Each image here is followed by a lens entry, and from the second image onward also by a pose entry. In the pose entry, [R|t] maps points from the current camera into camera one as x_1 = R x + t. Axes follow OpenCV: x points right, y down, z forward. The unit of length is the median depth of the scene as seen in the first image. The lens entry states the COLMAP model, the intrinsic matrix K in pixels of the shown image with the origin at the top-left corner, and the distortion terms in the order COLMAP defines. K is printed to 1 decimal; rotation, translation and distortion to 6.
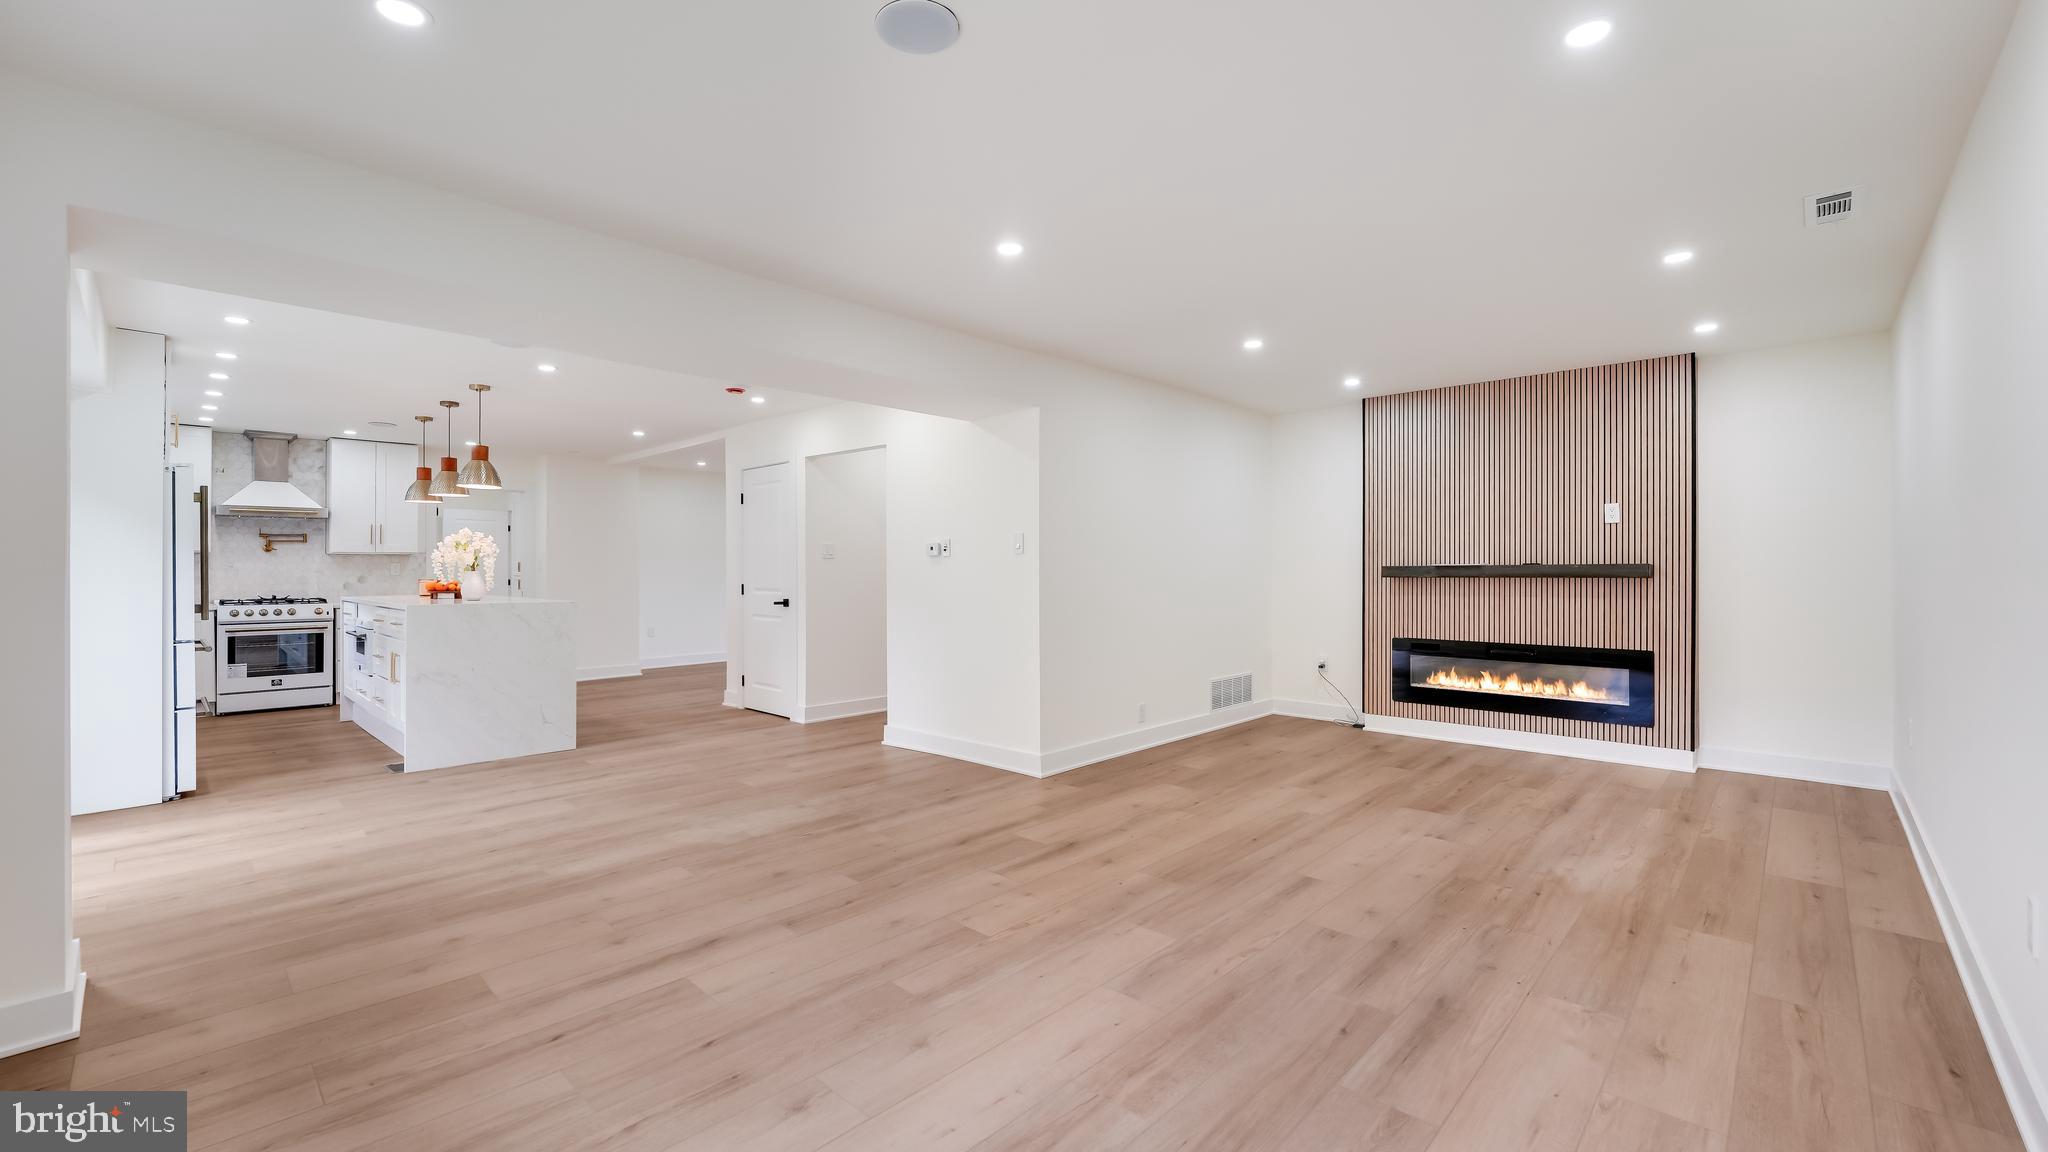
lens RADIAL K [[834.1, 0, 1014.1], [0, 834.1, 562.5], [0, 0, 1]] dist [-0.016271, 0.002177]
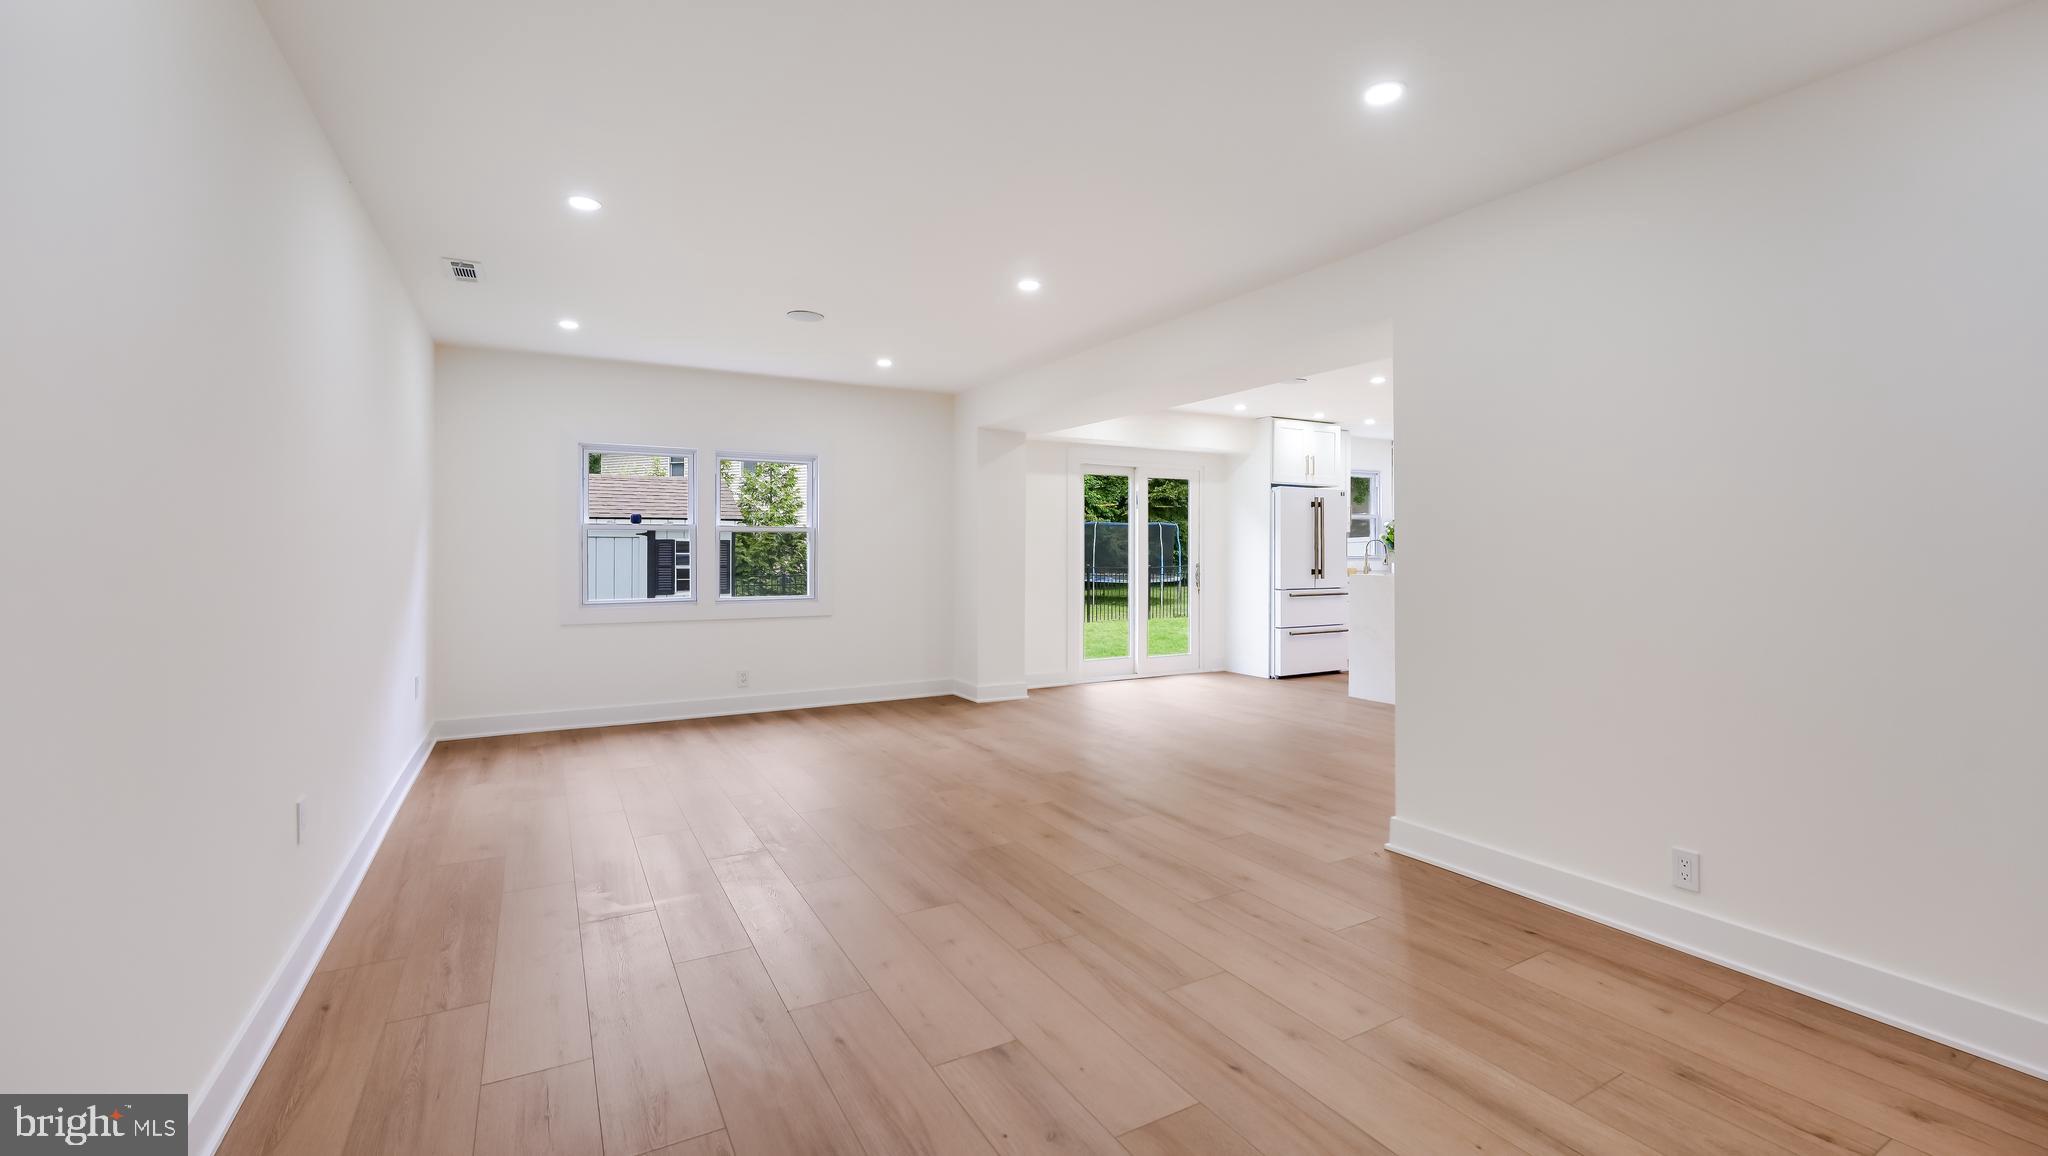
lens RADIAL K [[851.6, 0, 1019.6], [0, 851.6, 543.3], [0, 0, 1]] dist [-0.015023, 0.000063]
pose [[-0.288397, -0.003523, -0.957504, 0.518084], [0.005428, 0.999971, -0.005314, 0.003168], [0.957496, -0.006729, -0.288369, 0.587143]]
